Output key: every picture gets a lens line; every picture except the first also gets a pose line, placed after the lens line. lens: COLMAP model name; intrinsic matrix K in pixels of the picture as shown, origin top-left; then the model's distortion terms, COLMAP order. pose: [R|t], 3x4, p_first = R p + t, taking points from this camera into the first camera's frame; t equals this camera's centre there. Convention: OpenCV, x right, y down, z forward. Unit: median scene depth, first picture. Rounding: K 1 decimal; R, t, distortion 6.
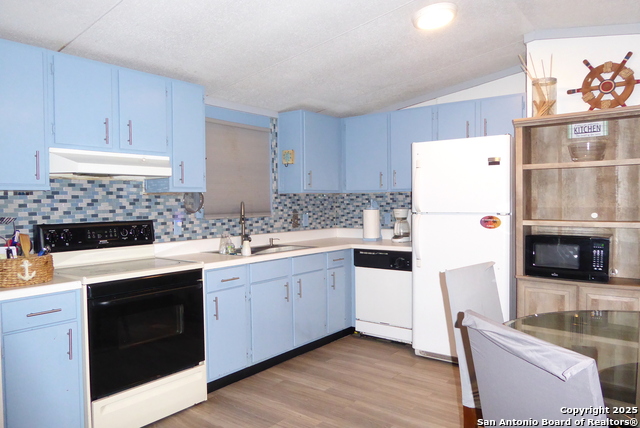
lens RADIAL K [[465.8, 0, 322.6], [0, 465.8, 216.9], [0, 0, 1]] dist [-0.004676, -0.006469]
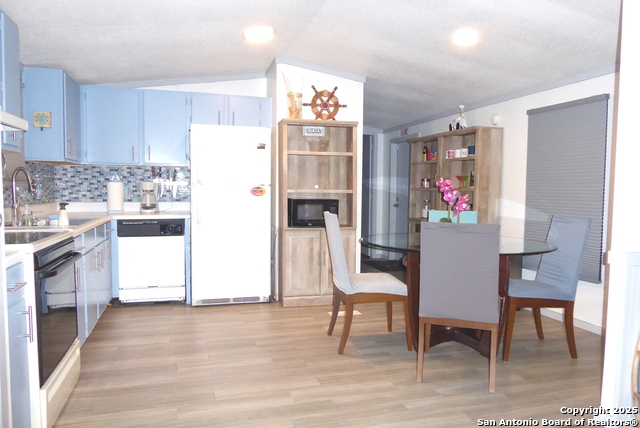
lens RADIAL K [[465.8, 0, 322.6], [0, 465.8, 216.9], [0, 0, 1]] dist [-0.004676, -0.006469]
pose [[0.583227, -0.034708, 0.811567, -0.668982], [0.011260, 0.999336, 0.034647, 0.043680], [-0.812231, -0.011069, 0.583231, 0.066120]]
